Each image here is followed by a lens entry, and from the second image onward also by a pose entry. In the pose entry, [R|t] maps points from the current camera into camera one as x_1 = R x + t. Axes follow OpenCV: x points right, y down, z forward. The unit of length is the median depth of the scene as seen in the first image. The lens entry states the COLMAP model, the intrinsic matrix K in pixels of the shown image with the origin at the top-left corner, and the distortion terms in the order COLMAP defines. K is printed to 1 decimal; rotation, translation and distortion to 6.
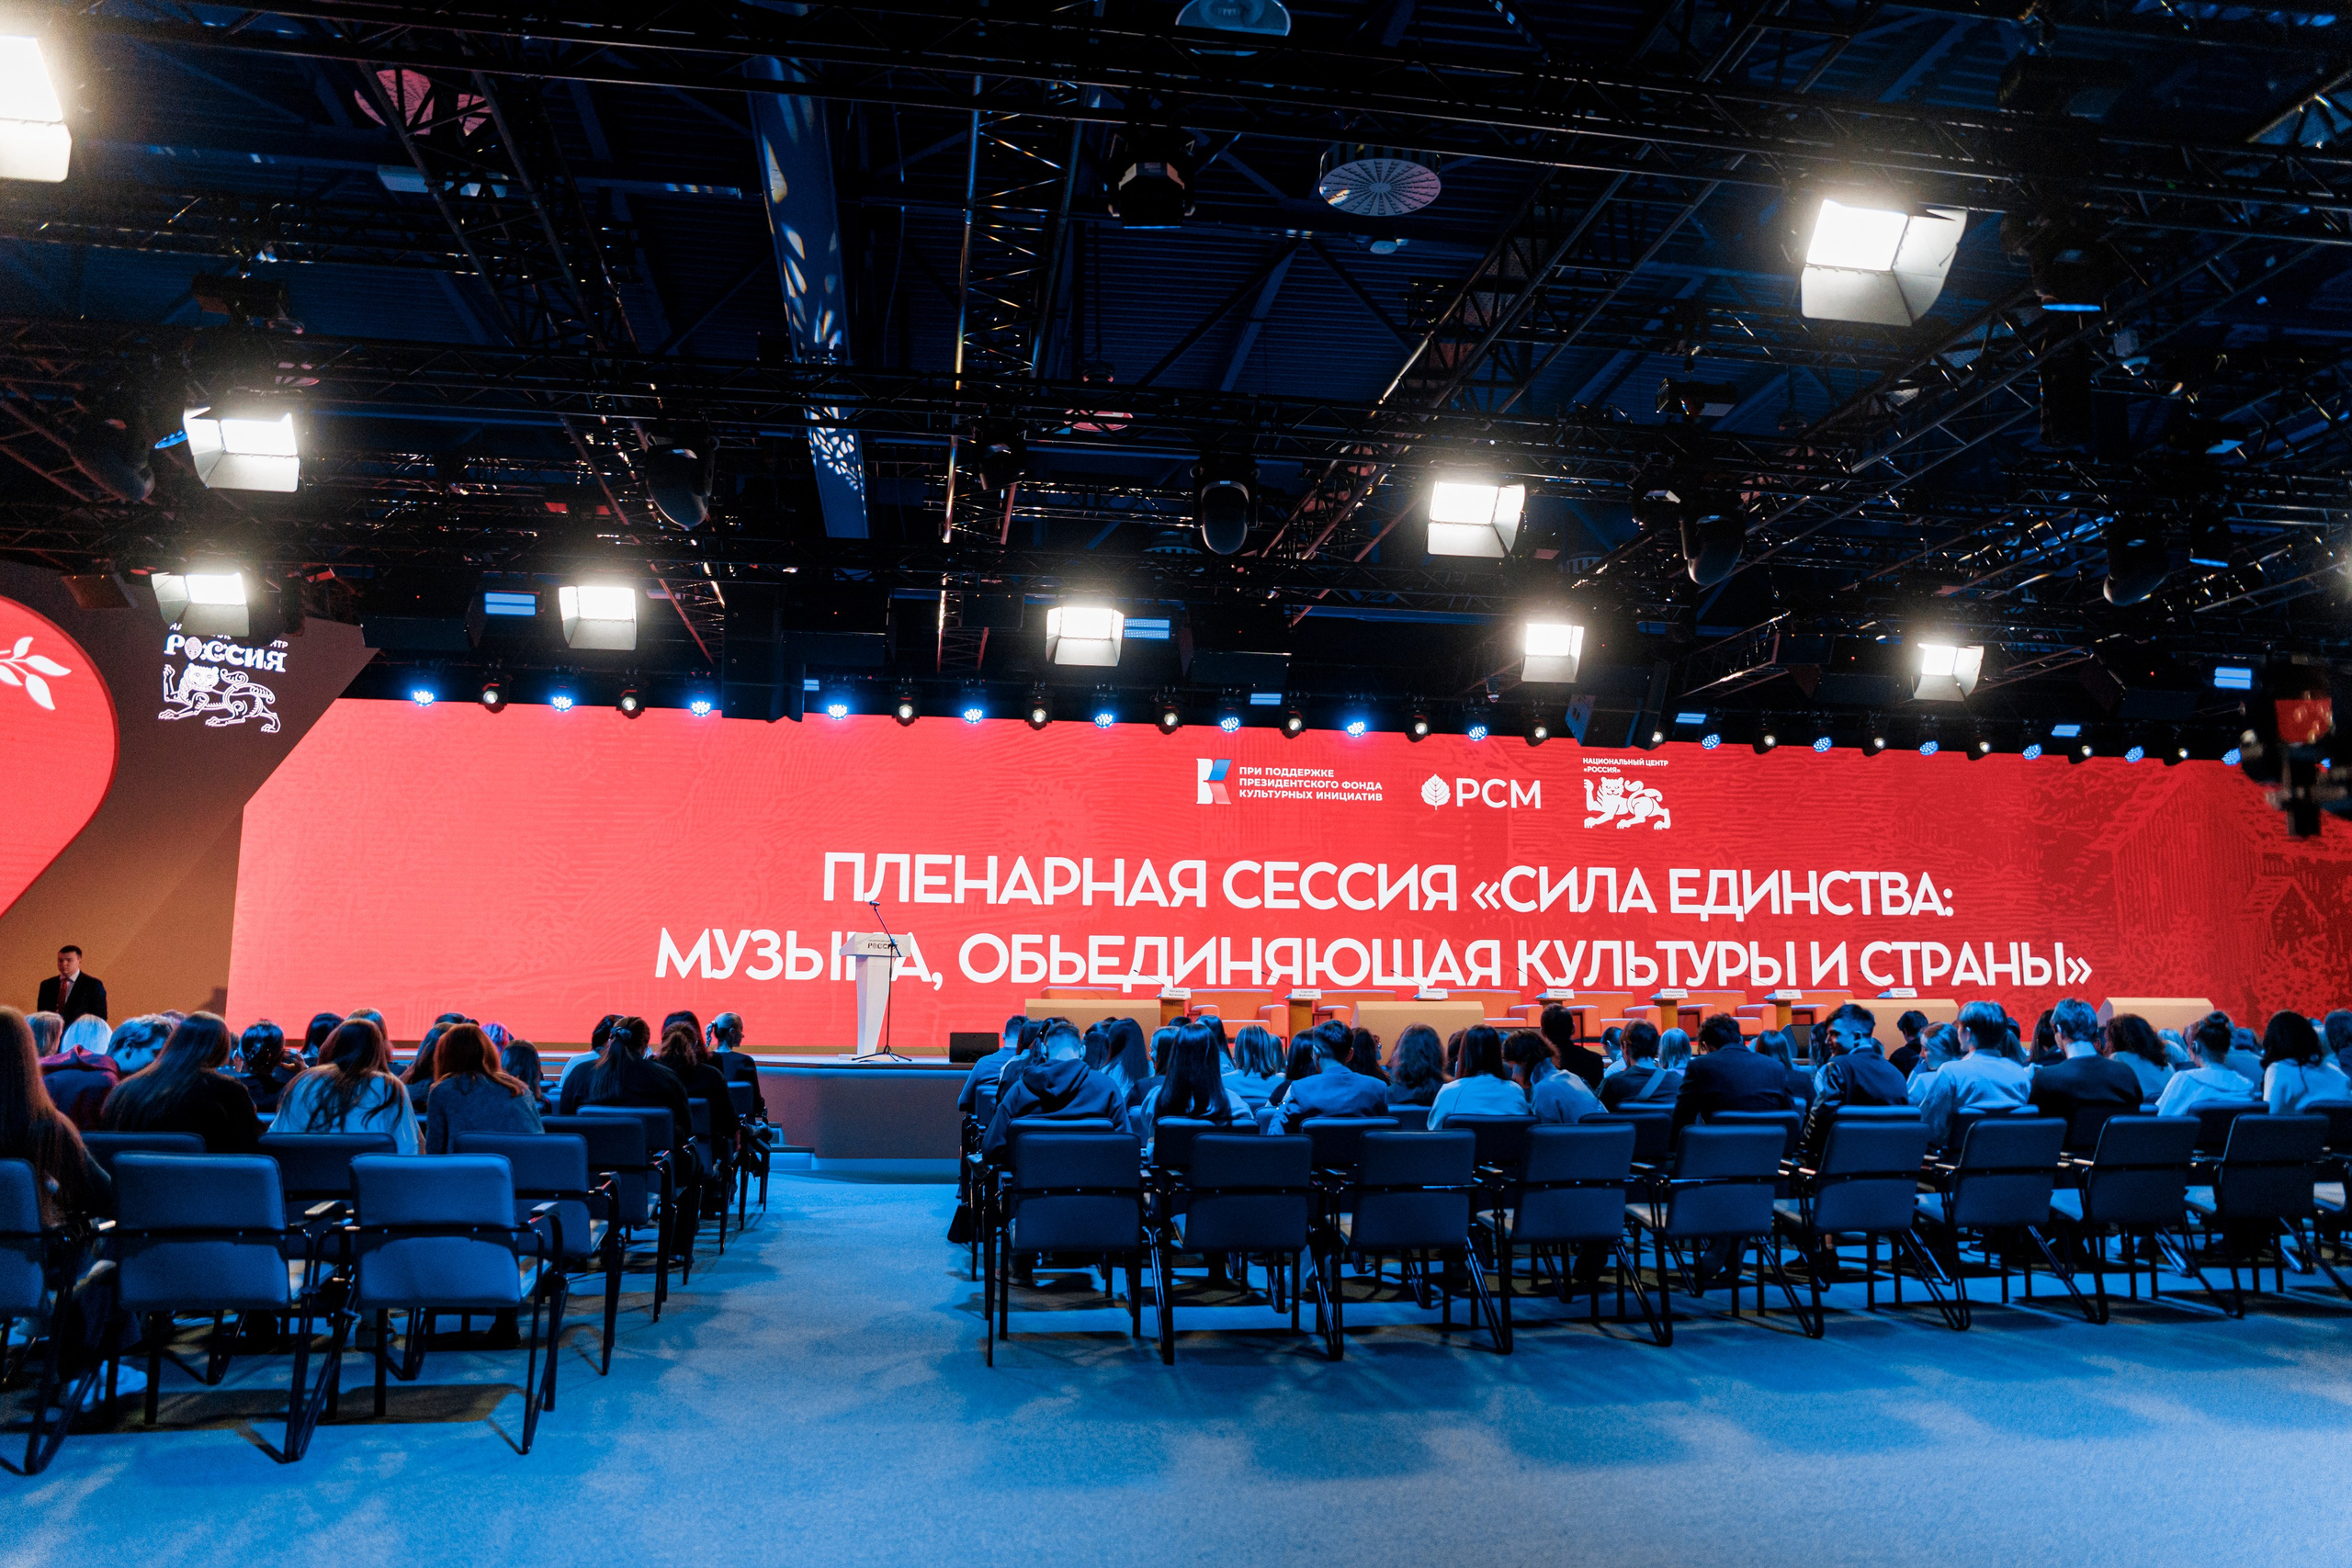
lens RADIAL K [[1656.5, 0, 1176.2], [0, 1656.5, 791.4], [0, 0, 1]] dist [-0.091392, 0.037709]
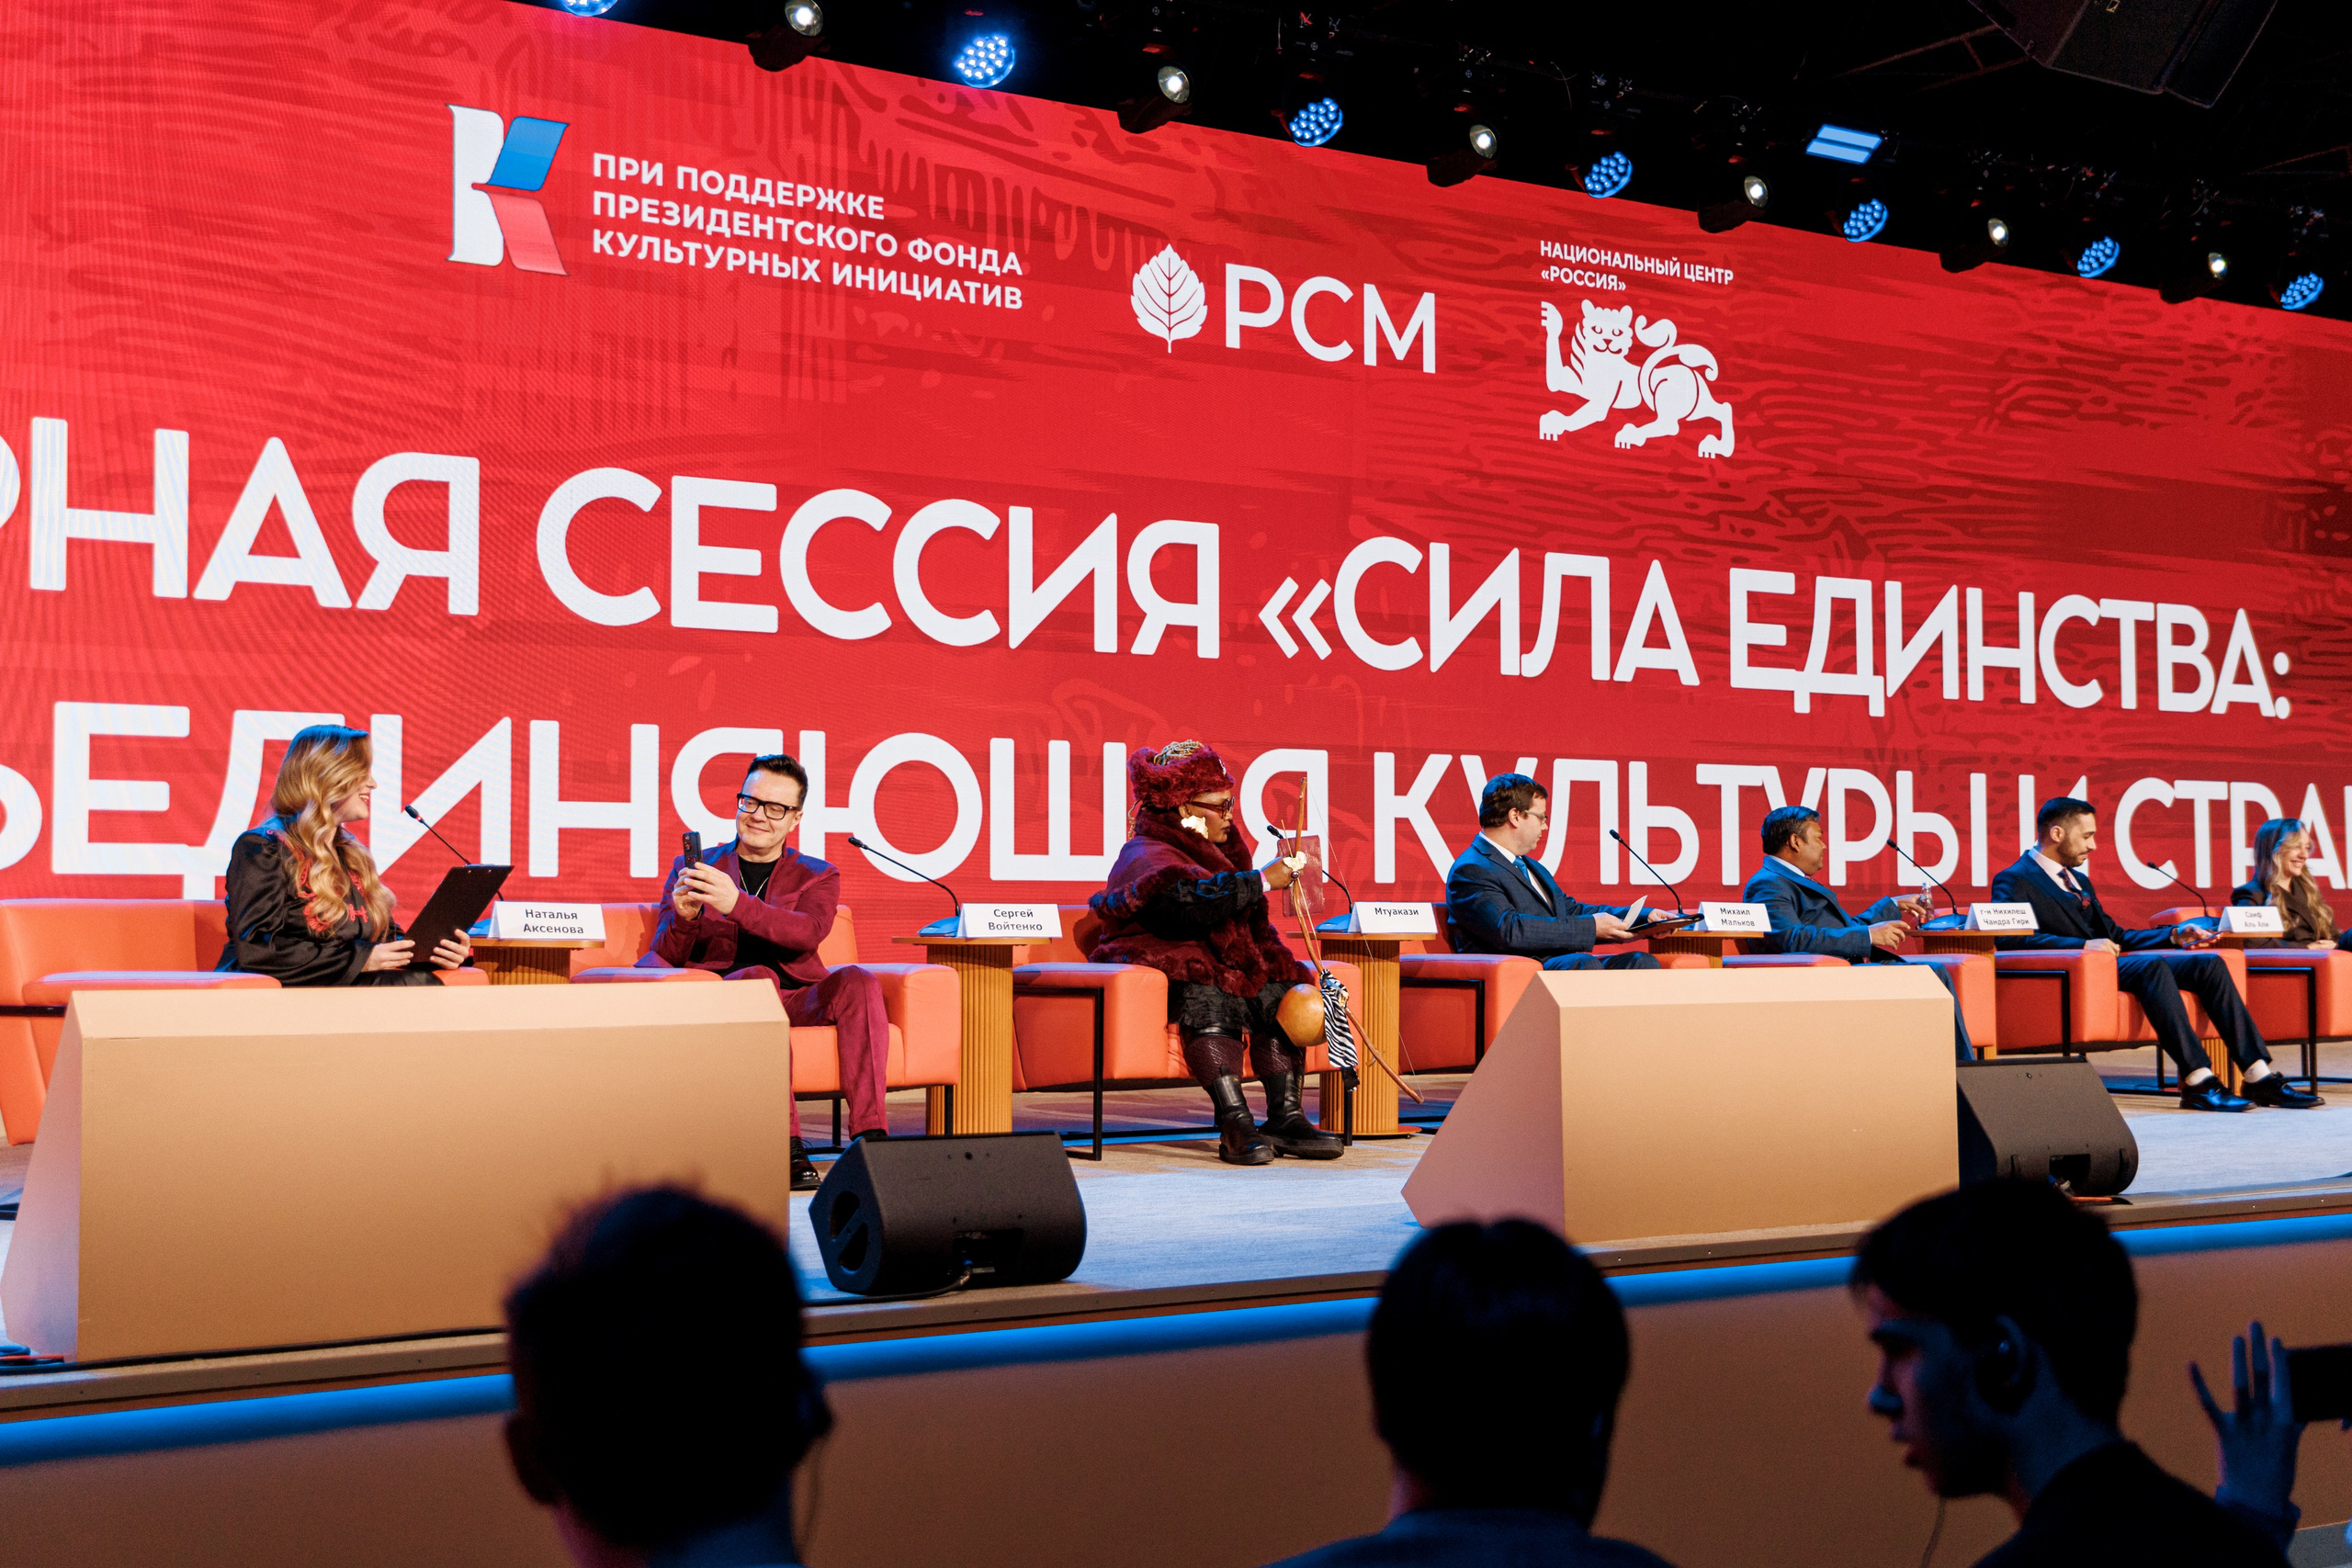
lens RADIAL K [[2904.2, 0, 1176.2], [0, 2904.2, 792.7], [0, 0, 1]] dist [0.083536, 0.000000]
pose [[0.910685, 0.014016, 0.412865, -0.080452], [-0.056555, 0.994244, 0.090993, 0.045428], [-0.409213, -0.106215, 0.906236, 0.461267]]
